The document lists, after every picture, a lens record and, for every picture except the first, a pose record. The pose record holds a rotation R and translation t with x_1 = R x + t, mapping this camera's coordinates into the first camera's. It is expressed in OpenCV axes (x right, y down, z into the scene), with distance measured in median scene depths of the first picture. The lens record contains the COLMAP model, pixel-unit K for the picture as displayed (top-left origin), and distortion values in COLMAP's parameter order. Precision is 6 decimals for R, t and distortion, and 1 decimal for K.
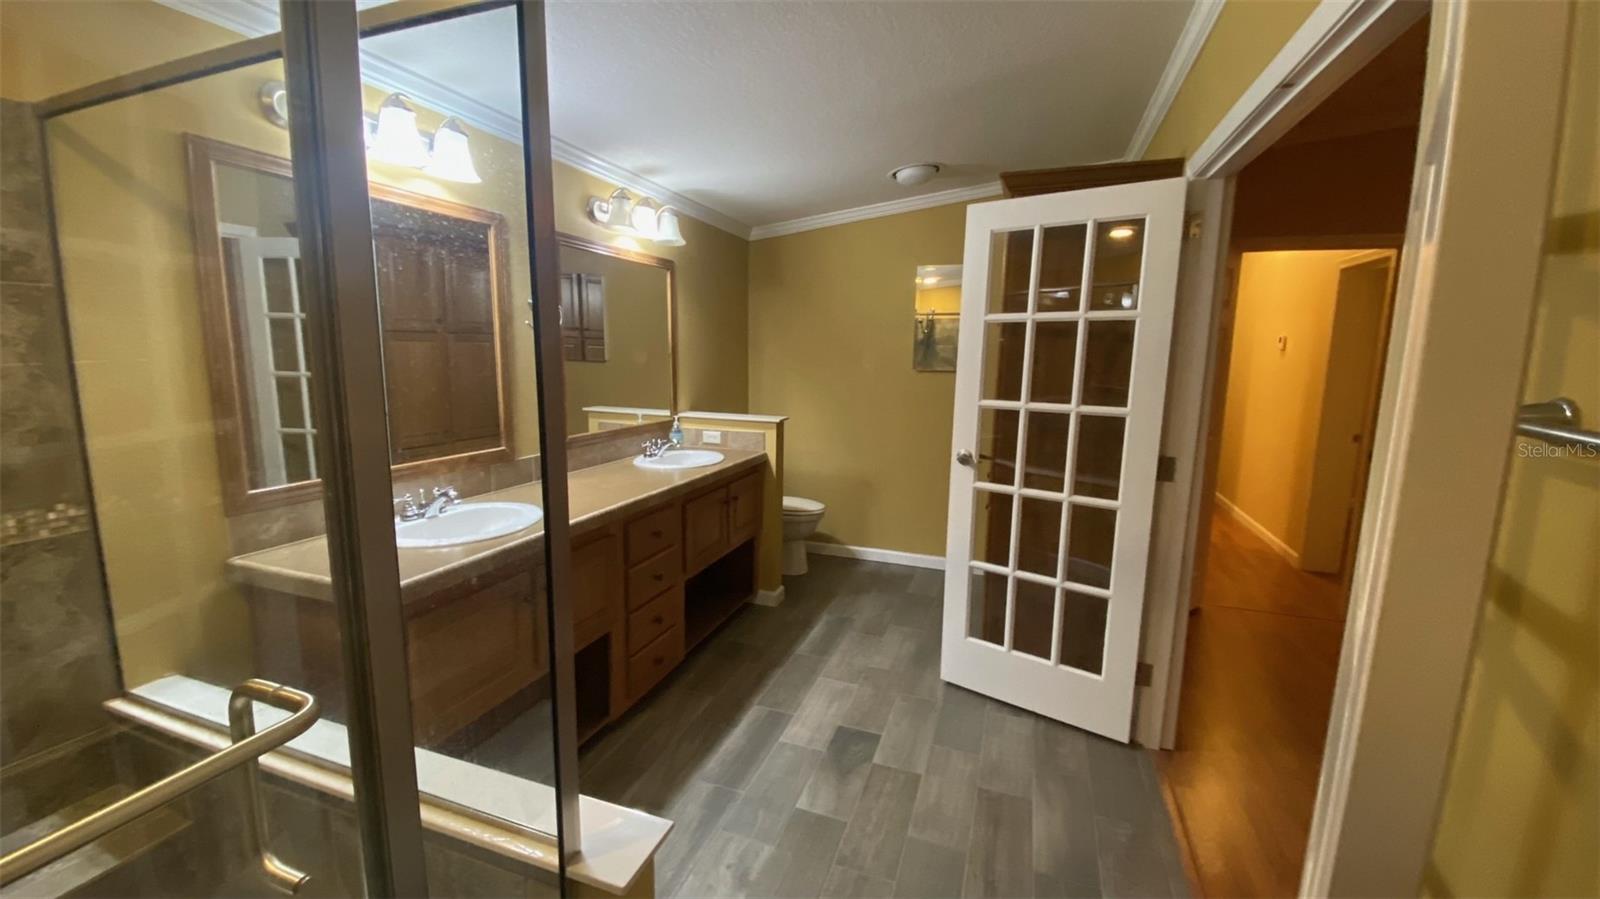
lens RADIAL K [[636.2, 0, 800.0], [0, 636.2, 449.5], [0, 0, 1]] dist [0.002023, 0.000024]
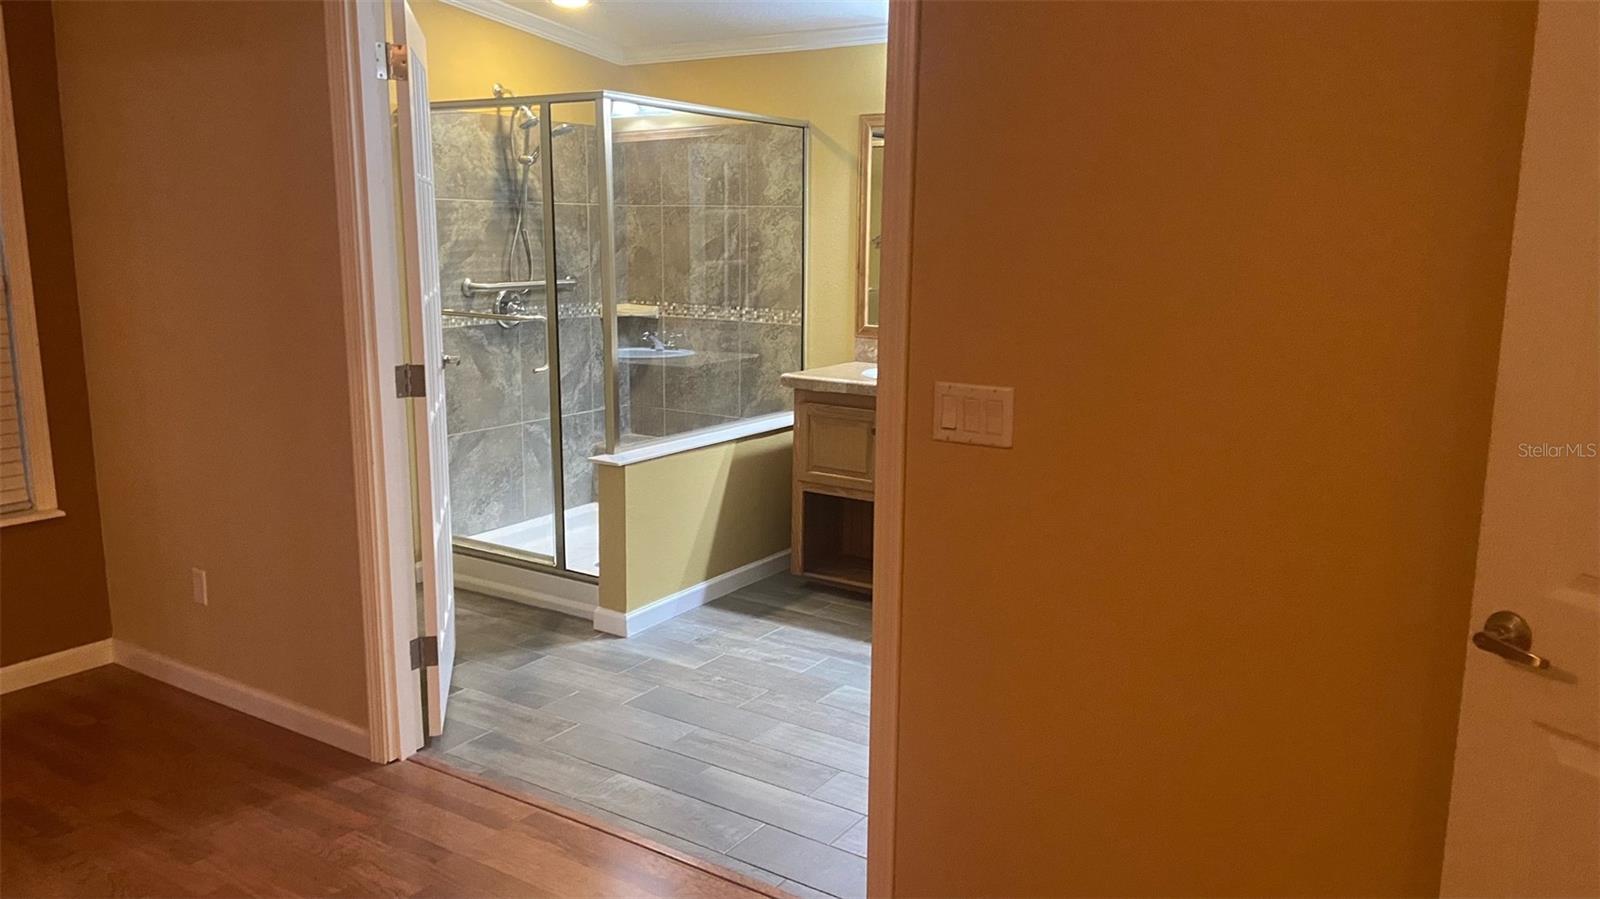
lens RADIAL K [[1199.0, 0, 796.0], [0, 1199.0, 453.9], [0, 0, 1]] dist [0.051635, -0.000772]
pose [[-0.244649, 0.163419, -0.955741, 1.423115], [-0.162249, 0.964897, 0.206516, -0.143843], [0.955941, 0.205592, -0.209546, 0.995640]]
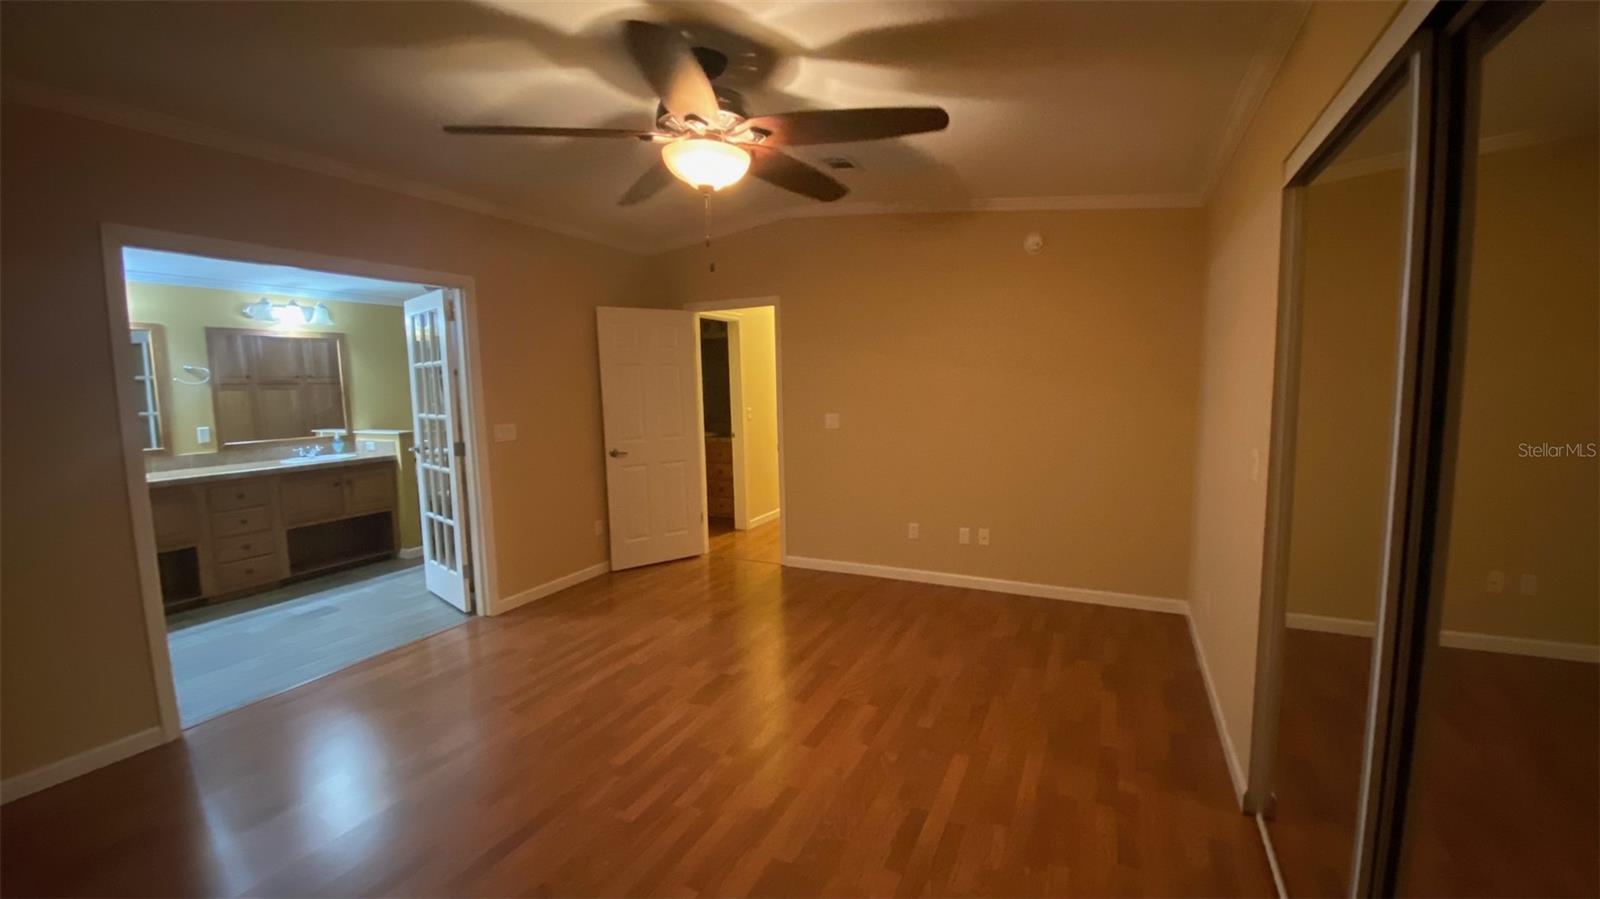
lens RADIAL K [[643.3, 0, 804.8], [0, 643.3, 446.9], [0, 0, 1]] dist [0.000851, -0.000010]
pose [[0.993685, -0.023763, -0.109662, 1.492278], [0.018153, 0.998489, -0.051873, 0.114945], [0.110729, 0.049555, 0.992614, -0.592145]]
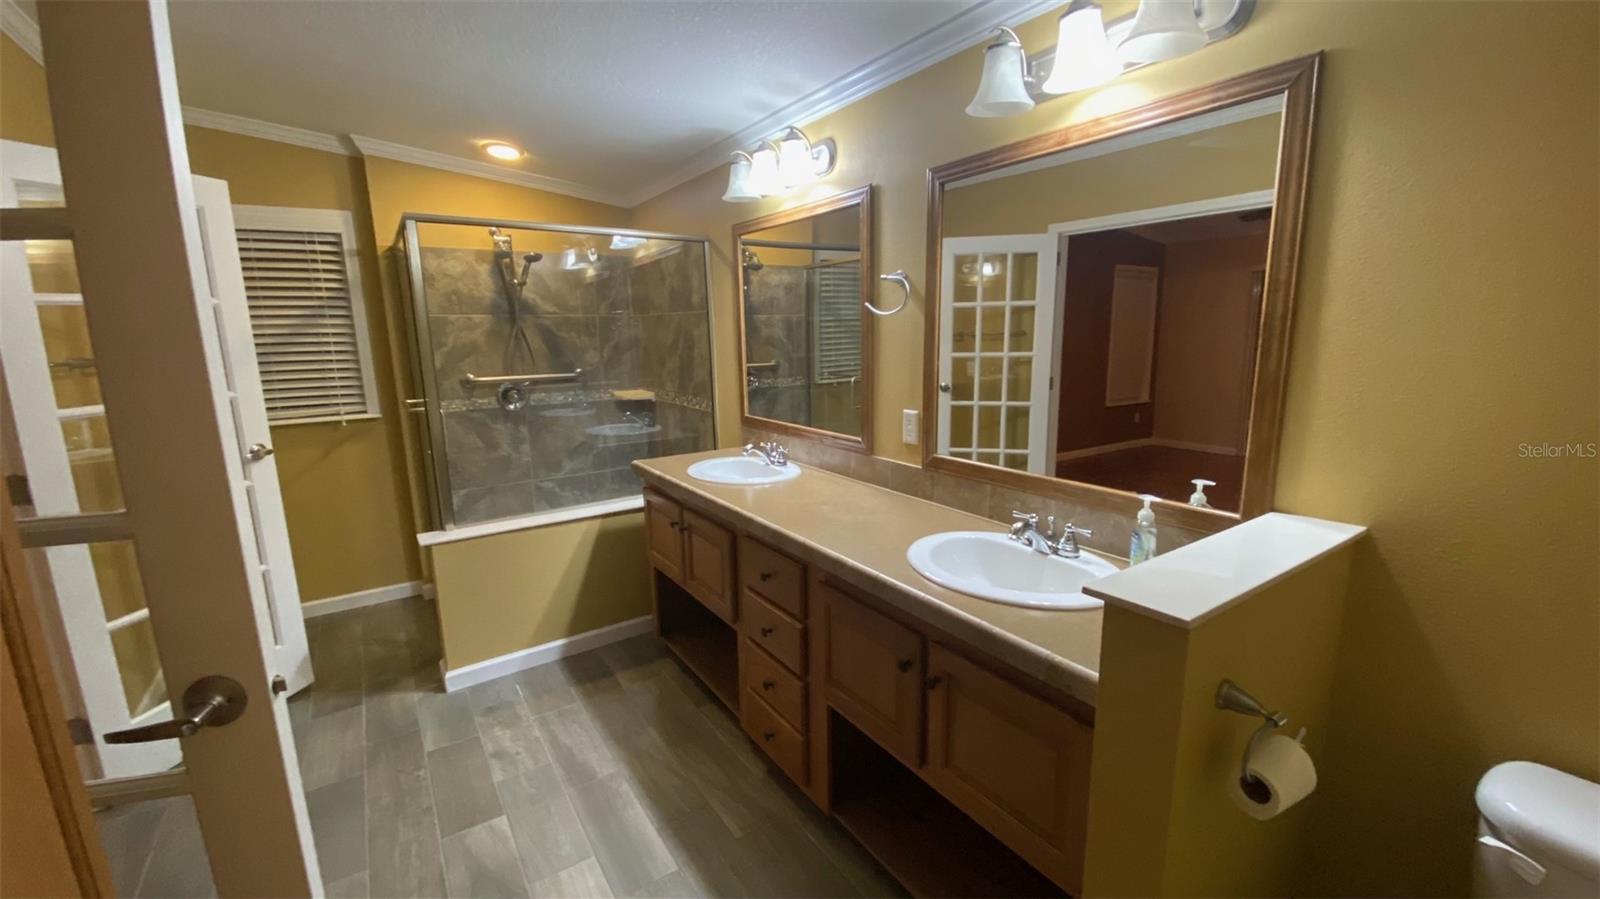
lens RADIAL K [[648.7, 0, 795.7], [0, 648.7, 448.1], [0, 0, 1]] dist [0.002939, -0.000048]
pose [[-0.596819, 0.141445, -0.789810, 0.339353], [-0.114403, 0.959282, 0.258244, -0.218013], [0.794178, 0.244482, -0.556336, 1.398552]]
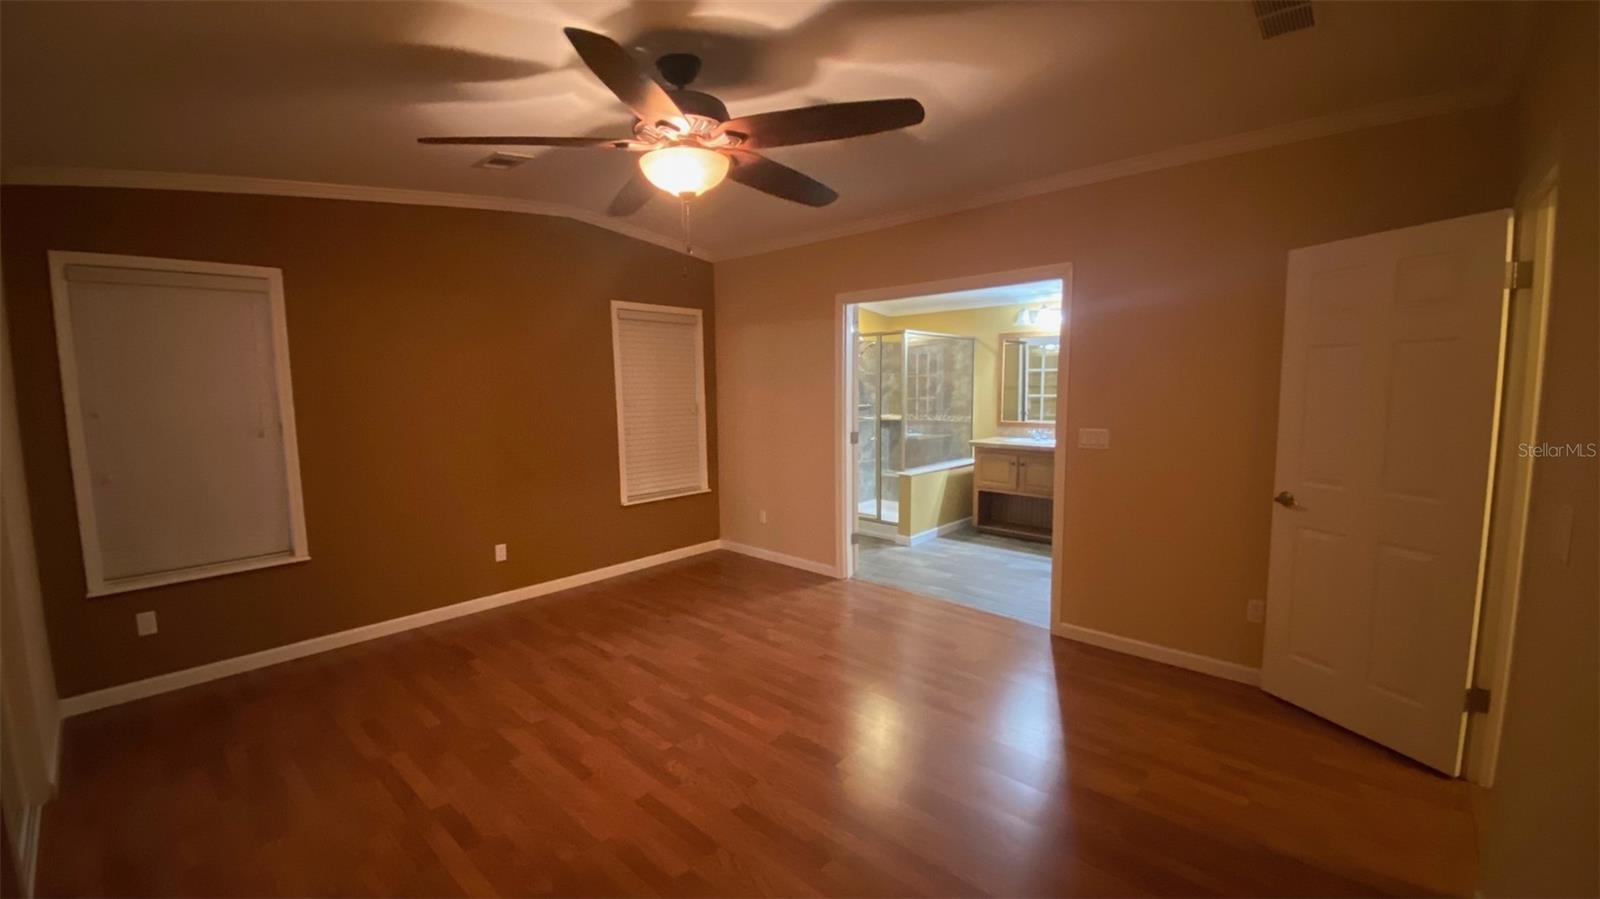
lens RADIAL K [[640.0, 0, 787.9], [0, 640.0, 451.0], [0, 0, 1]] dist [-0.000735, -0.000172]
pose [[-0.406828, 0.084901, -0.909551, 2.069369], [-0.135461, 0.979057, 0.151979, -0.108860], [0.903405, 0.185038, -0.386807, 0.876928]]
